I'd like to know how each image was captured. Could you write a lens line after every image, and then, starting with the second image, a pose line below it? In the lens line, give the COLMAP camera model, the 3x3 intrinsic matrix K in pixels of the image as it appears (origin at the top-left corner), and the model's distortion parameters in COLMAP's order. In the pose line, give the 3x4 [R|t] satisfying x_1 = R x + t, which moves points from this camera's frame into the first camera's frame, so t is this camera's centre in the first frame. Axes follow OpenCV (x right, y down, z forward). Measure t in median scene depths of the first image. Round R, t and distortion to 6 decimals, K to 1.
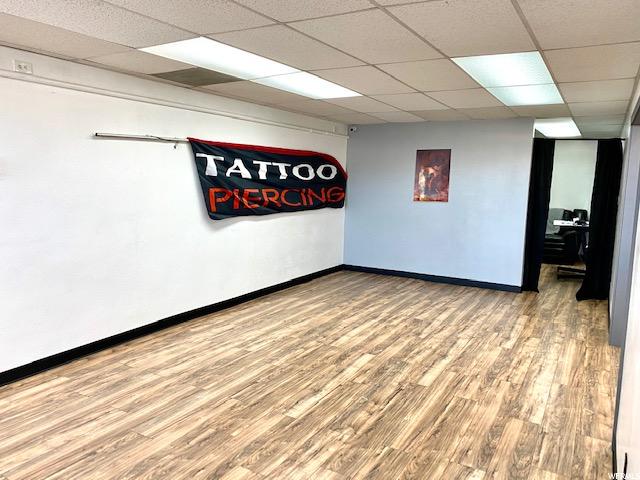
lens RADIAL K [[491.1, 0, 319.6], [0, 491.1, 244.7], [0, 0, 1]] dist [0.048662, -0.014407]
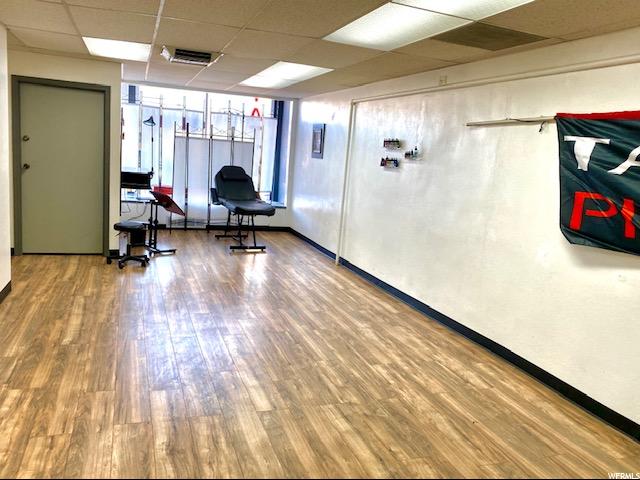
lens RADIAL K [[535.7, 0, 320.0], [0, 535.7, 237.2], [0, 0, 1]] dist [0.035232, -0.000033]
pose [[-0.649401, 0.056927, -0.758312, 0.612053], [-0.190308, 0.953297, 0.234539, -0.192267], [0.736248, 0.296623, -0.608238, 1.461354]]
